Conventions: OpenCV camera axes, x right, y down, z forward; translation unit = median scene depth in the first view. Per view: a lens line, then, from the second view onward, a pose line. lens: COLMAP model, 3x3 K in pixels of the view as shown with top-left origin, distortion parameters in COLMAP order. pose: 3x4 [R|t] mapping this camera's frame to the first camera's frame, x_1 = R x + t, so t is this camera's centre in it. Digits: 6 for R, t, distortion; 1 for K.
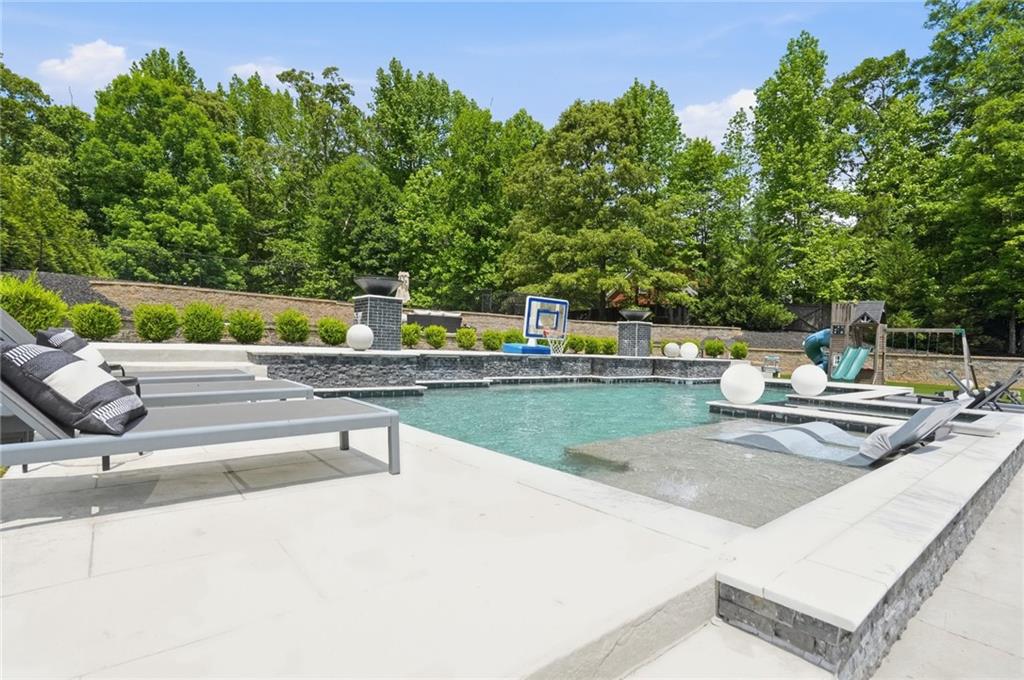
lens RADIAL K [[491.8, 0, 512.0], [0, 491.8, 340.0], [0, 0, 1]] dist [-0.001835, 0.000524]
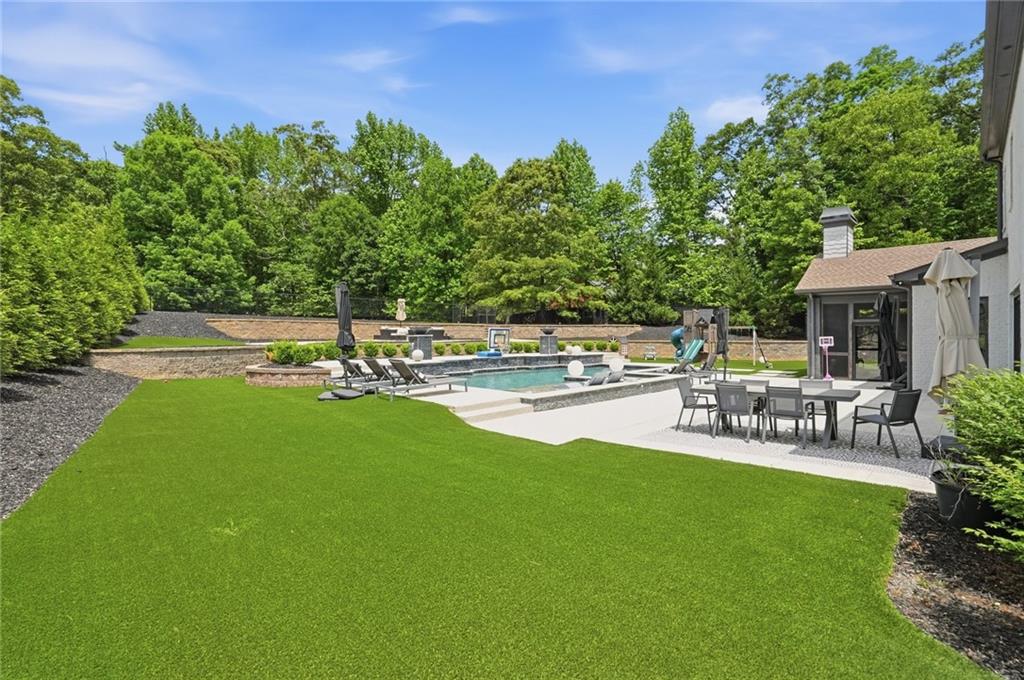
lens RADIAL K [[448.0, 0, 512.5], [0, 448.0, 325.7], [0, 0, 1]] dist [-0.000008, 0.000218]
pose [[0.995205, -0.036874, 0.090594, -0.008801], [0.038131, 0.999199, -0.012180, -0.016593], [-0.090072, 0.015576, 0.995813, -0.185702]]
